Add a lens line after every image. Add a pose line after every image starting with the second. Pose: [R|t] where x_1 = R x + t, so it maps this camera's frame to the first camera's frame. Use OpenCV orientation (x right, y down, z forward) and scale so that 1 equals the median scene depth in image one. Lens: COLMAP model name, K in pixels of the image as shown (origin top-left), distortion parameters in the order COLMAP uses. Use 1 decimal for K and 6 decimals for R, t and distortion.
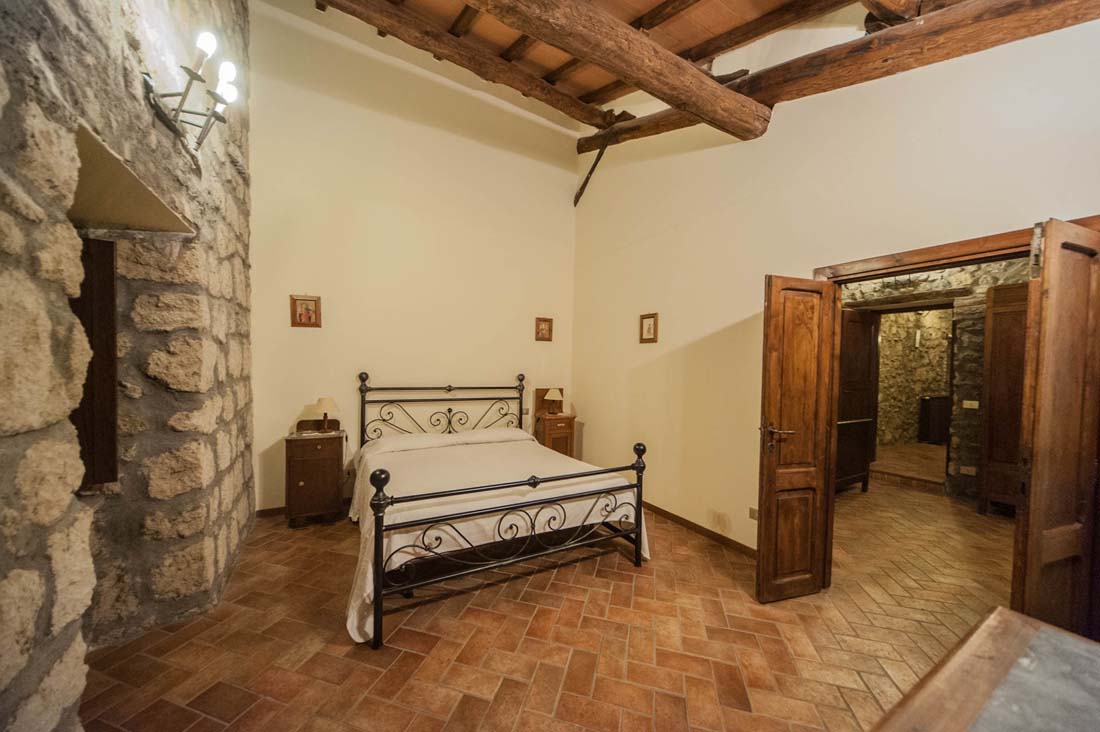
lens RADIAL K [[373.5, 0, 550.2], [0, 373.5, 370.5], [0, 0, 1]] dist [0.005751, 0.000034]
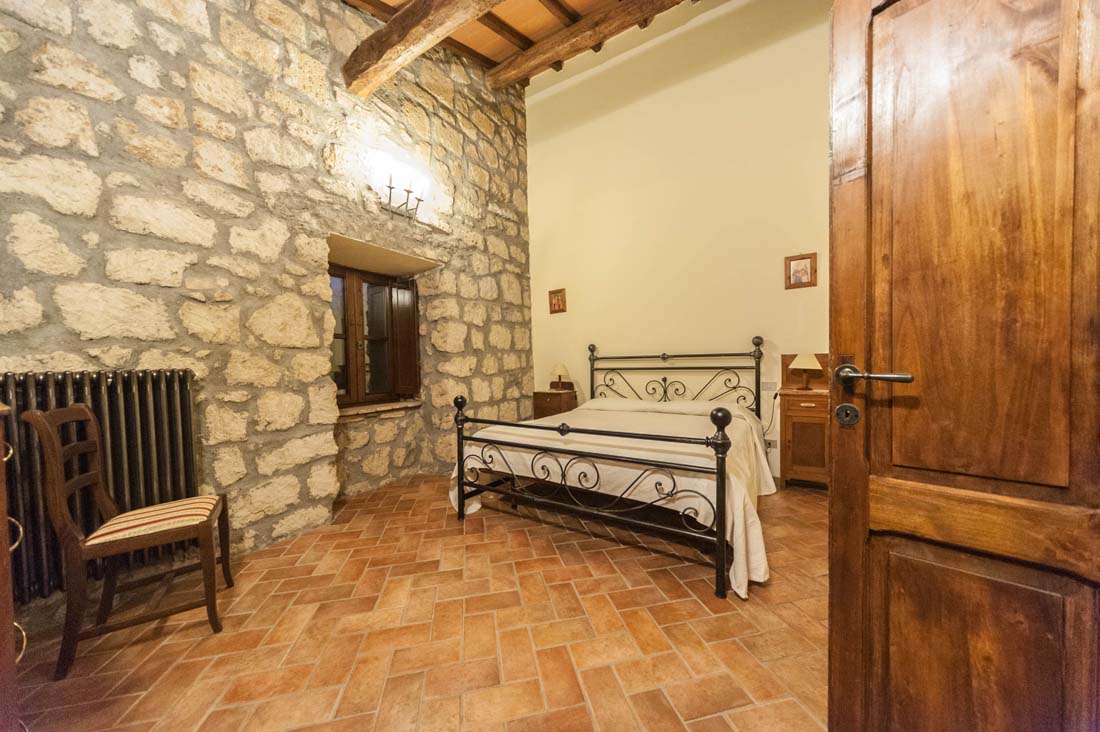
lens RADIAL K [[373.5, 0, 548.9], [0, 373.5, 370.7], [0, 0, 1]] dist [0.005751, 0.000034]
pose [[0.472472, -0.014212, -0.881231, 0.673536], [0.020433, 0.999778, -0.005169, 0.127278], [0.881109, -0.015564, 0.472658, 0.436130]]
